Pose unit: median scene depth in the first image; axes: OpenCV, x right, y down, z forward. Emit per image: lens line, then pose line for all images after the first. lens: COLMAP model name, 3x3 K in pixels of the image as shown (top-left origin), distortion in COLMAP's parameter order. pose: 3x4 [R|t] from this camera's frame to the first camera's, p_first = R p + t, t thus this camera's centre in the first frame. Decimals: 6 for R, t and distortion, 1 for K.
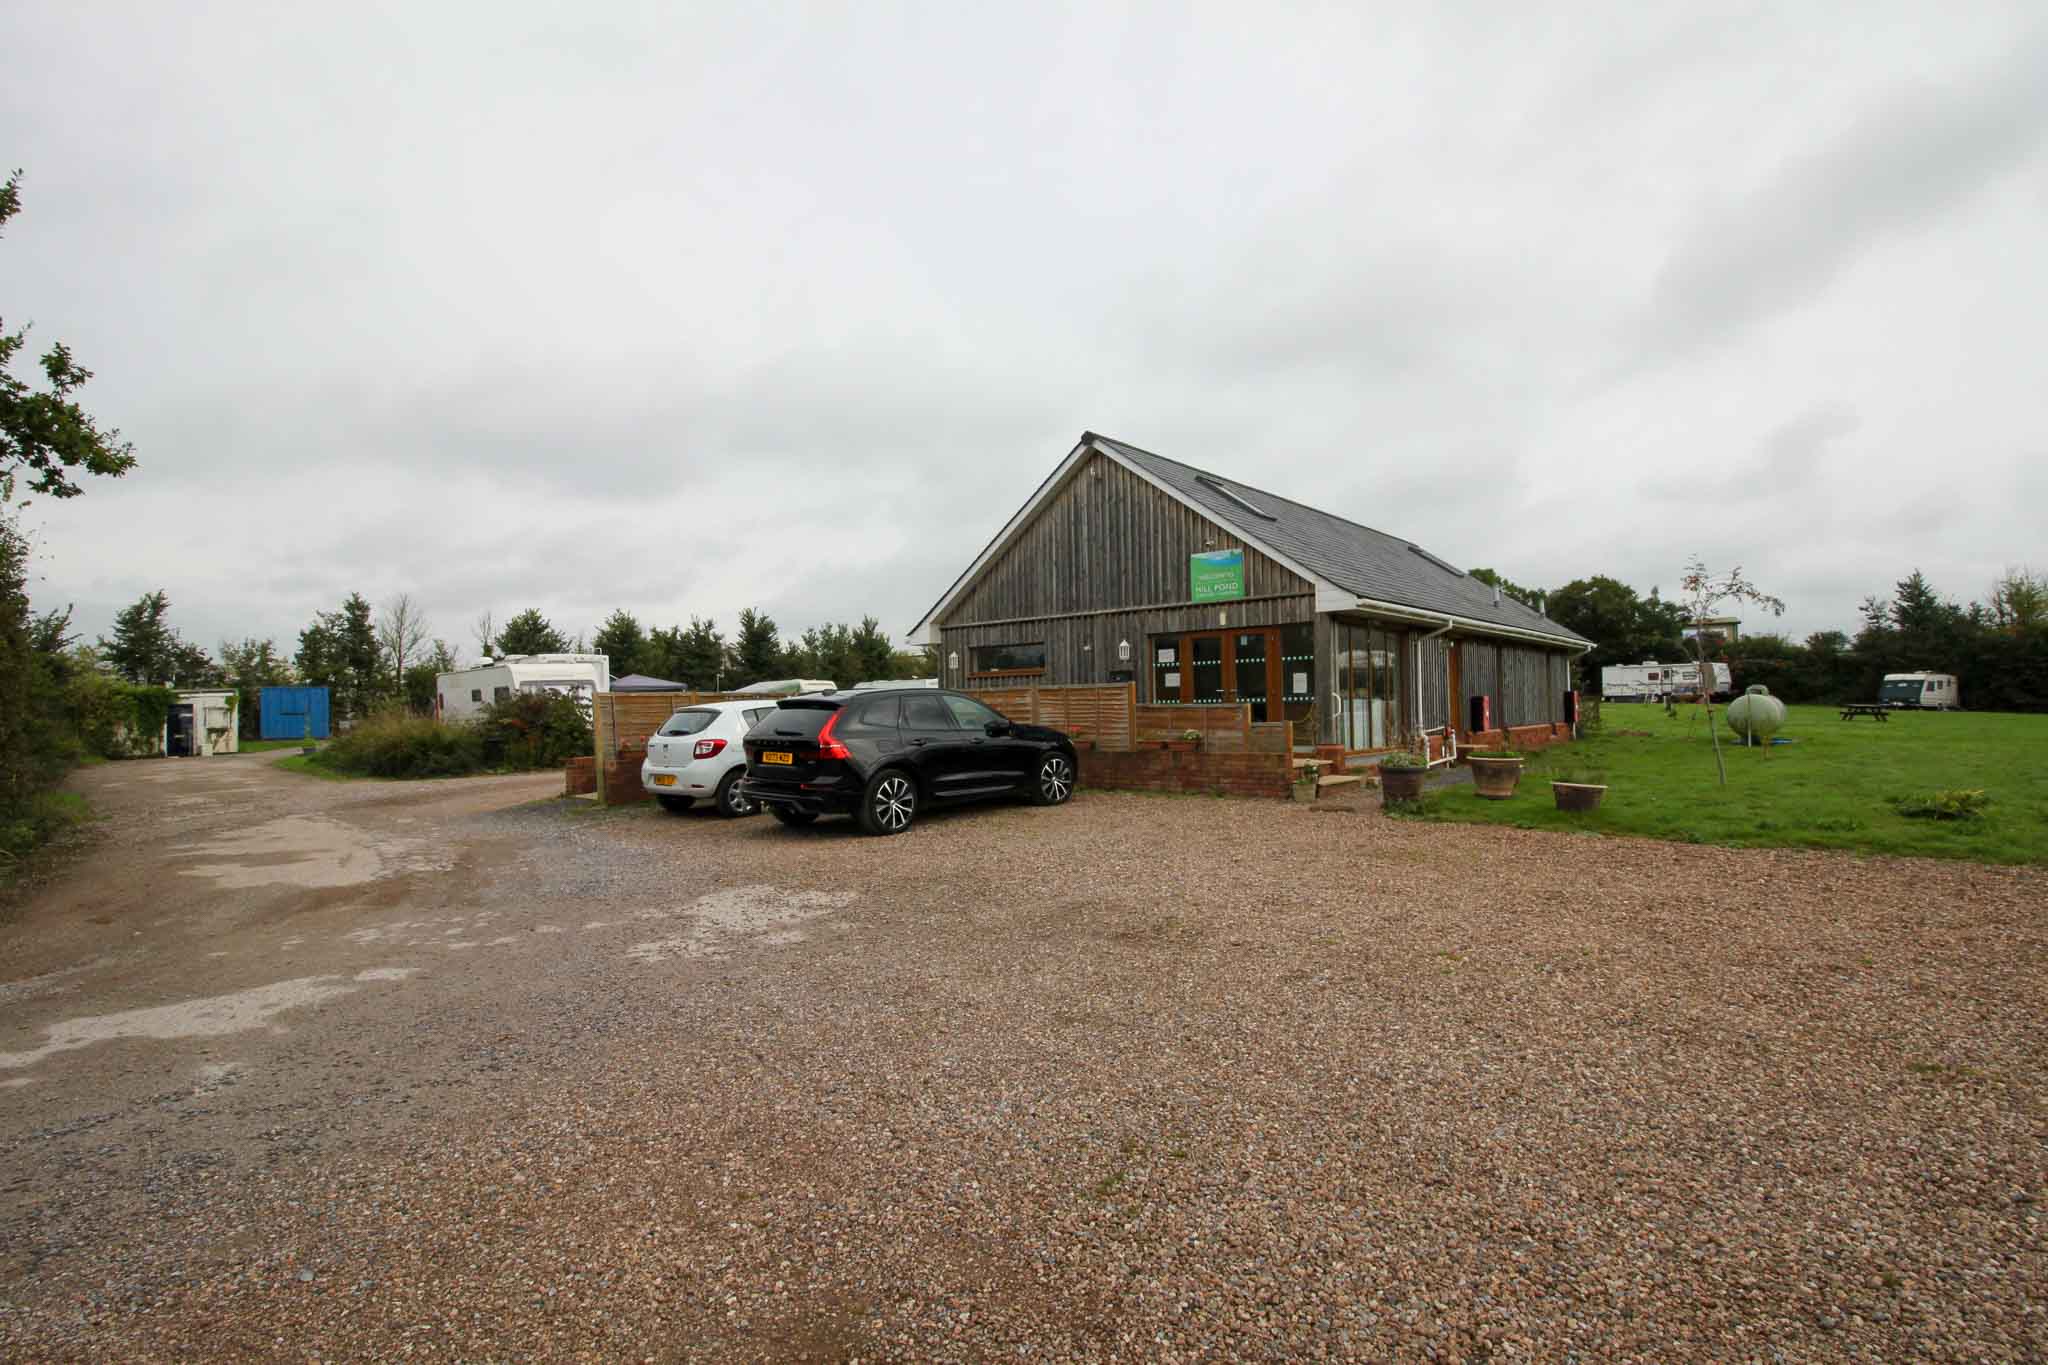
lens RADIAL K [[985.1, 0, 1026.9], [0, 985.1, 683.1], [0, 0, 1]] dist [-0.004921, -0.004506]
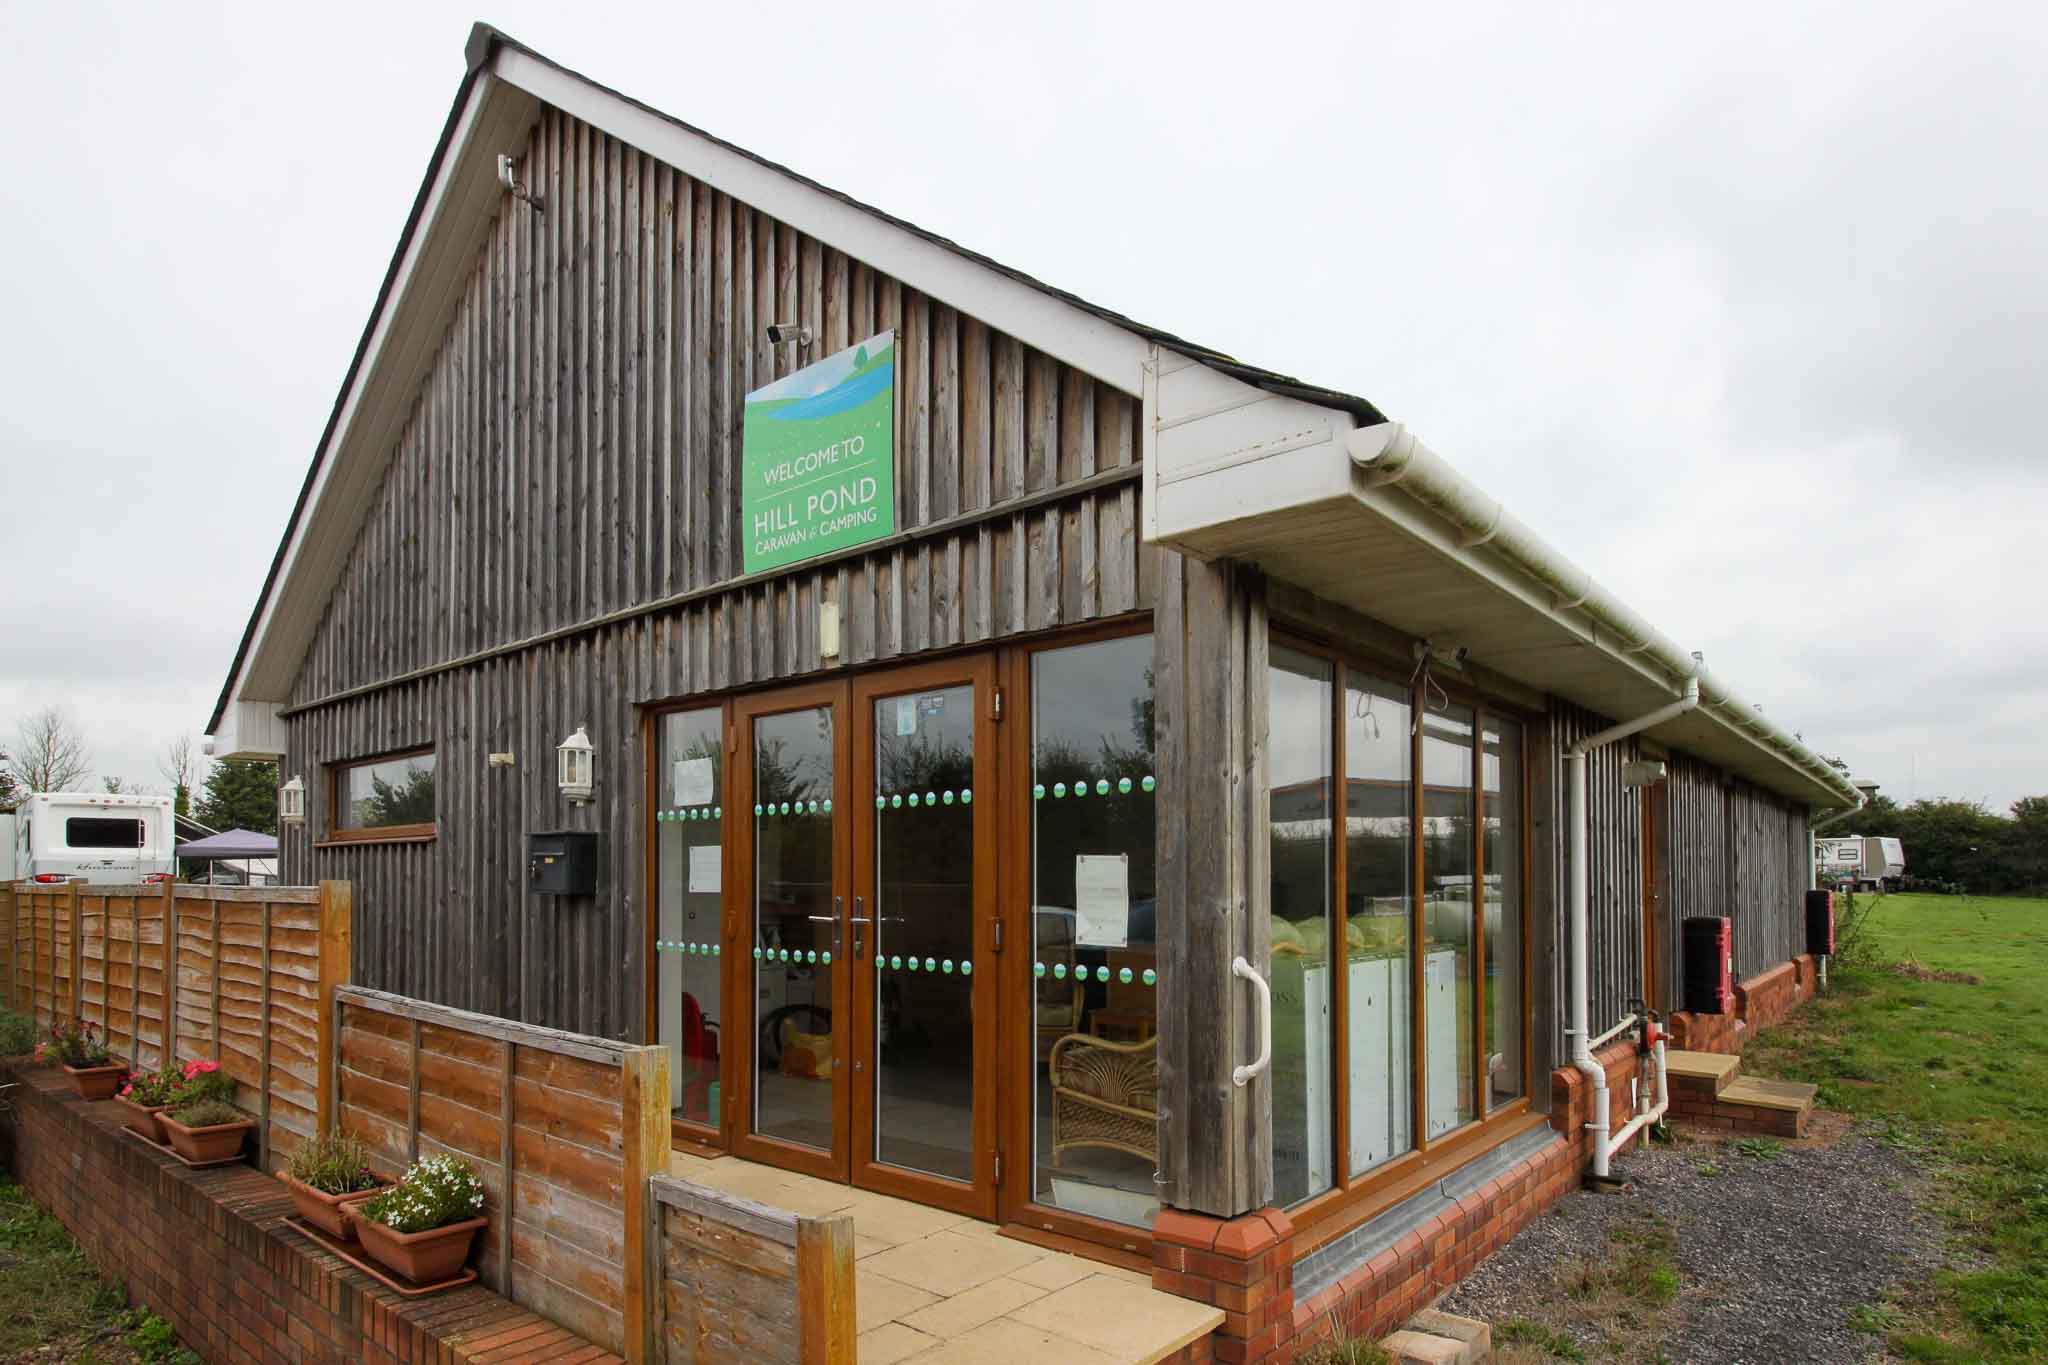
lens RADIAL K [[1135.5, 0, 1051.6], [0, 1135.5, 845.5], [0, 0, 1]] dist [-0.005622, -0.001273]
pose [[0.999586, 0.013969, 0.025148, 0.242111], [-0.013879, 0.999897, -0.003785, -0.010293], [-0.025198, 0.003434, 0.999677, 0.696212]]
